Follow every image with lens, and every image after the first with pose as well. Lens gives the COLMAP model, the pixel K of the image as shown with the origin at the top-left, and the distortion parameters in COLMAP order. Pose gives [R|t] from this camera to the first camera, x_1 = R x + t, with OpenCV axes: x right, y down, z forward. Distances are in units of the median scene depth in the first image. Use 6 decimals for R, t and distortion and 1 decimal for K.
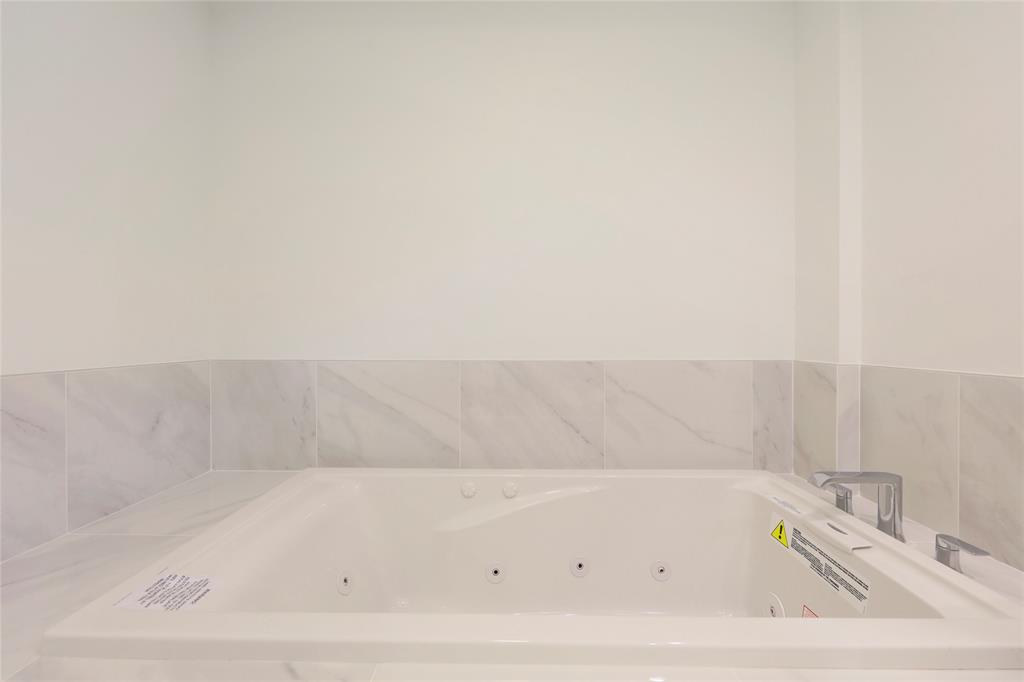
lens RADIAL K [[405.3, 0, 509.0], [0, 405.3, 337.3], [0, 0, 1]] dist [0.001697, -0.000488]
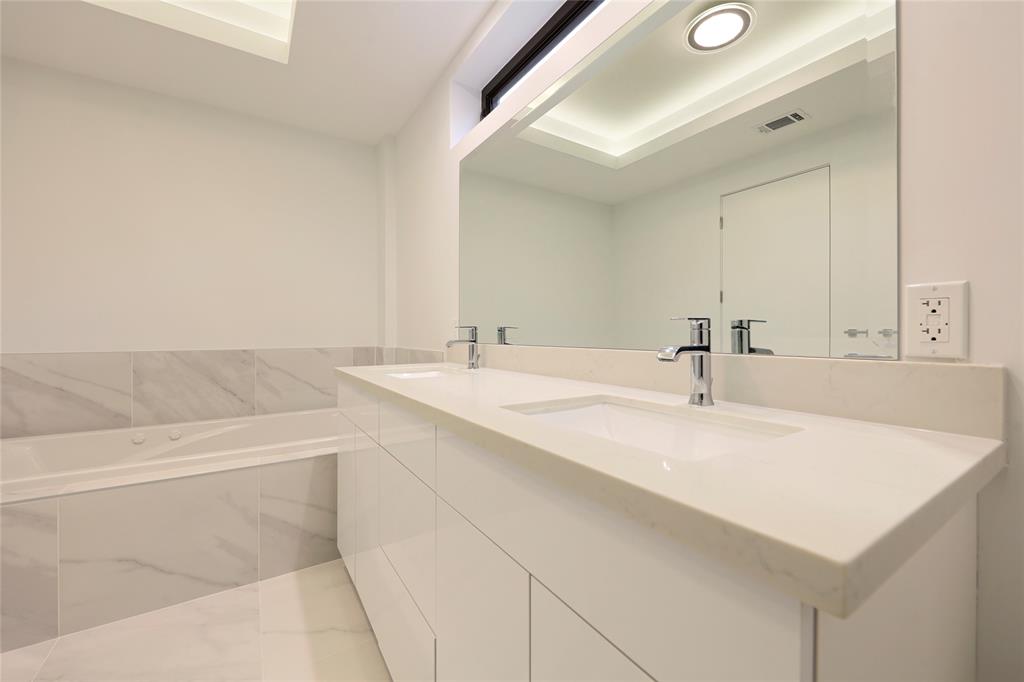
lens RADIAL K [[395.0, 0, 514.3], [0, 395.0, 334.7], [0, 0, 1]] dist [0.001895, -0.005779]
pose [[0.824831, -0.004030, 0.565365, 0.198180], [0.003970, 0.999991, 0.001336, 0.003257], [-0.565365, 0.001142, 0.824840, -0.855888]]
